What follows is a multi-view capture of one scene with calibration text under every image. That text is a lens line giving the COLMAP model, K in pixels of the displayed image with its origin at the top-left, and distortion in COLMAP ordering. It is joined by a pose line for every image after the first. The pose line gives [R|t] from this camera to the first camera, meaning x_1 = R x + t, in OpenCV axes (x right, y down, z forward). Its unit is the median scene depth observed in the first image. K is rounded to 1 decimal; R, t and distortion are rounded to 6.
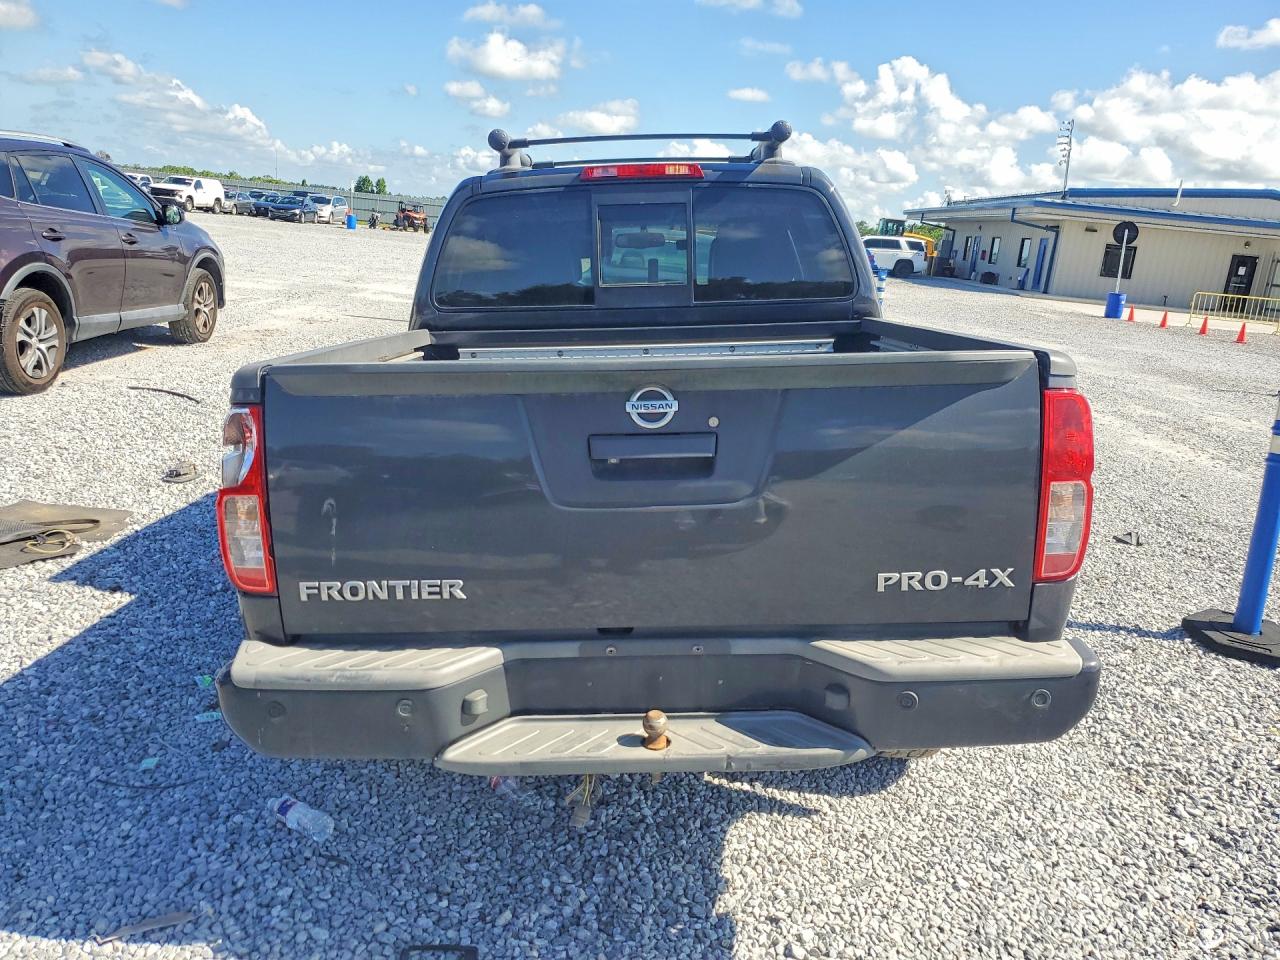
lens RADIAL K [[1039.0, 0, 640.0], [0, 1039.0, 480.0], [0, 0, 1]] dist [0.000179, 0.057020]
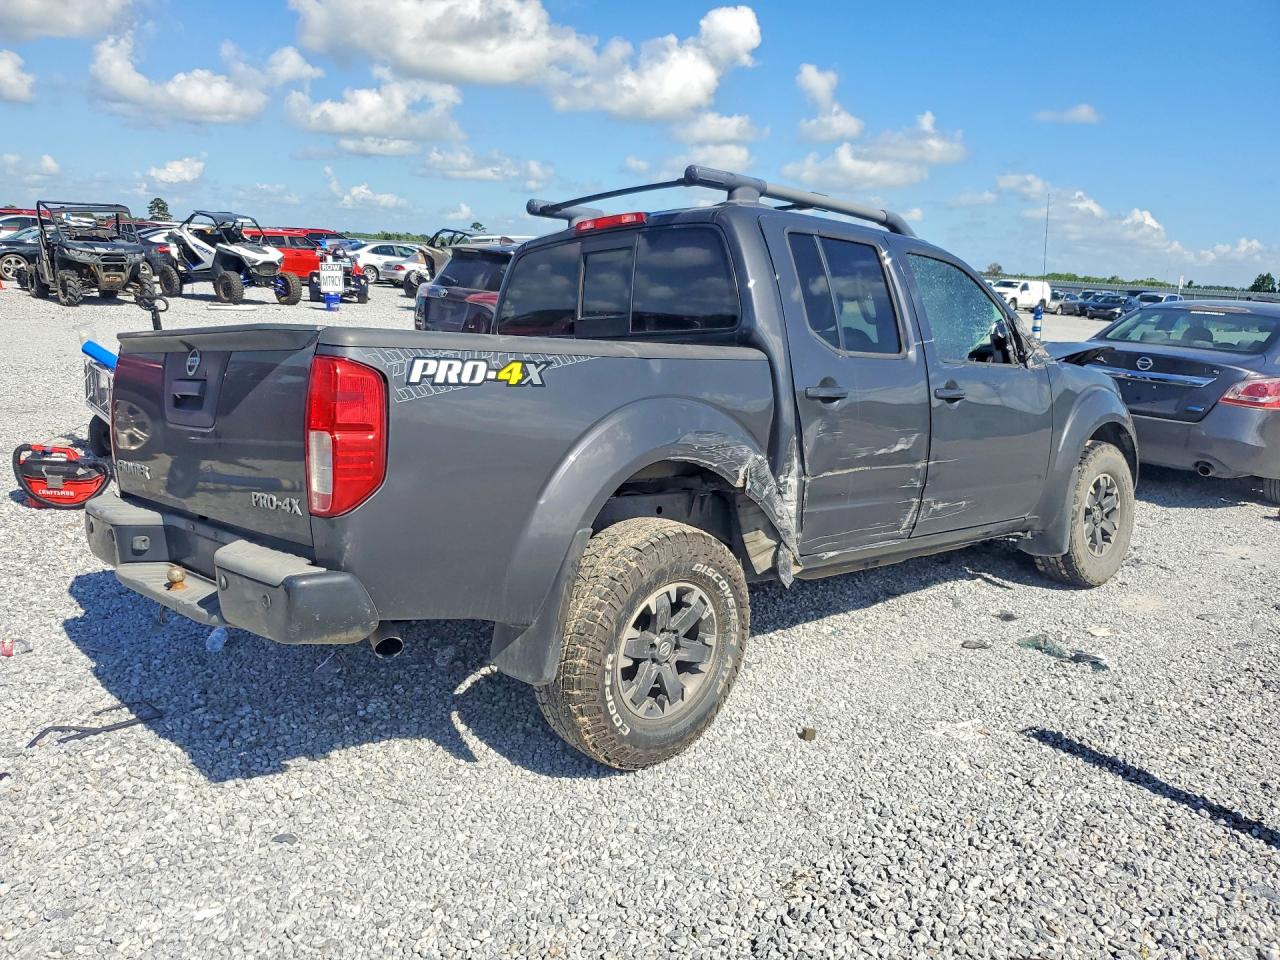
lens RADIAL K [[1039.0, 0, 640.0], [0, 1039.0, 480.0], [0, 0, 1]] dist [0.000179, 0.057020]
pose [[0.679100, 0.105829, -0.726377, 1.090474], [-0.177127, 0.983937, -0.022245, 0.012095], [0.712355, 0.143767, 0.686936, 0.310340]]
